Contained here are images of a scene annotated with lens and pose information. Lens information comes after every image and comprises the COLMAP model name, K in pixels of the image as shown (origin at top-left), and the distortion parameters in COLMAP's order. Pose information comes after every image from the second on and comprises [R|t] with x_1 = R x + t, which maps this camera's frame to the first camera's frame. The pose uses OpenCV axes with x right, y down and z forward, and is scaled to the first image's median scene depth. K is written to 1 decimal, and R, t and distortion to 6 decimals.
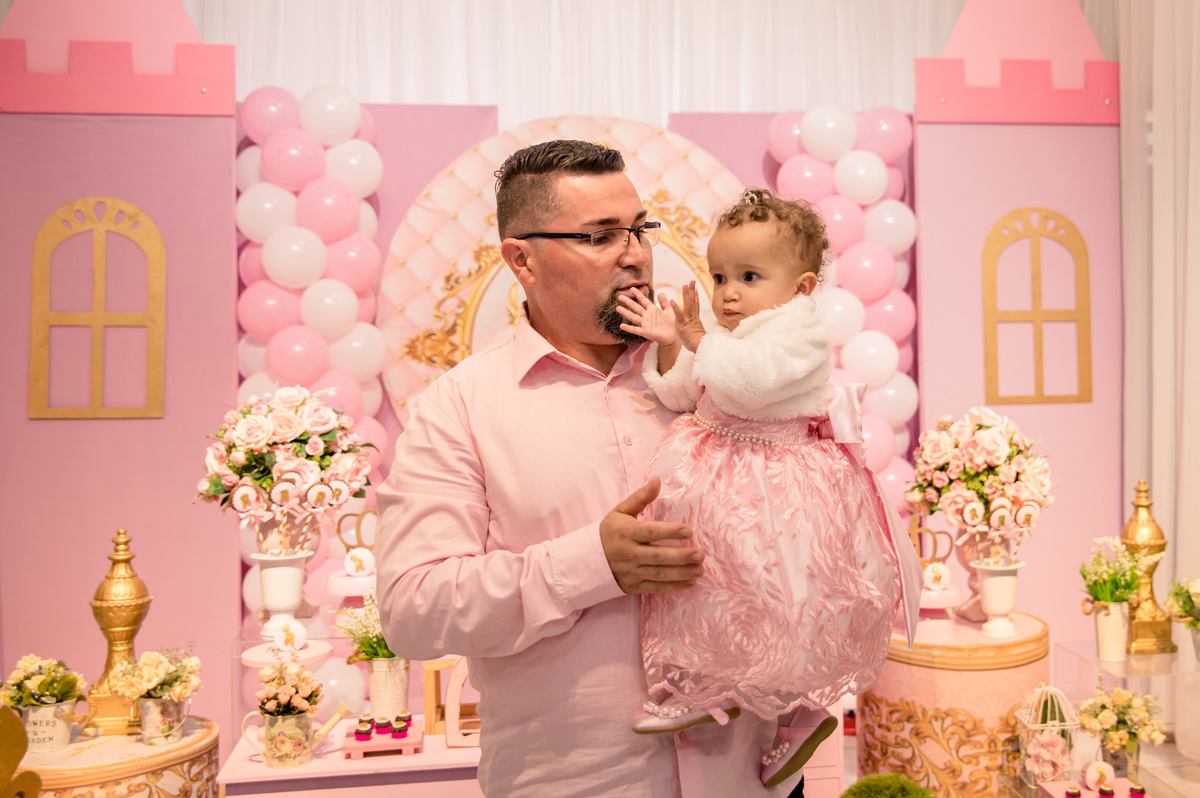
lens RADIAL K [[1195.3, 0, 600.0], [0, 1195.3, 399.0], [0, 0, 1]] dist [-0.001808, 0.013654]
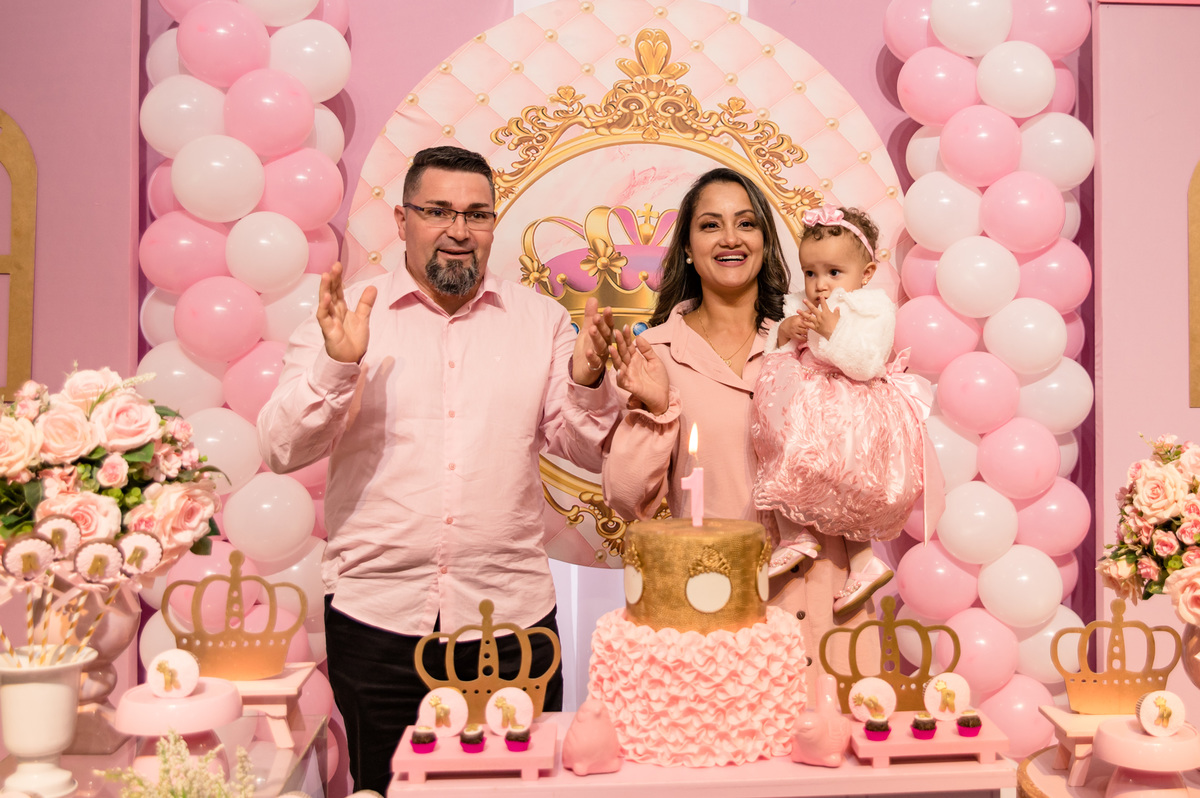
lens RADIAL K [[1431.8, 0, 639.6], [0, 1431.8, 362.9], [0, 0, 1]] dist [0.006932, 0.000556]
pose [[0.999490, 0.019134, -0.025562, 0.039207], [-0.019372, 0.999771, -0.009118, -0.012744], [0.025382, 0.009608, 0.999632, 0.285985]]
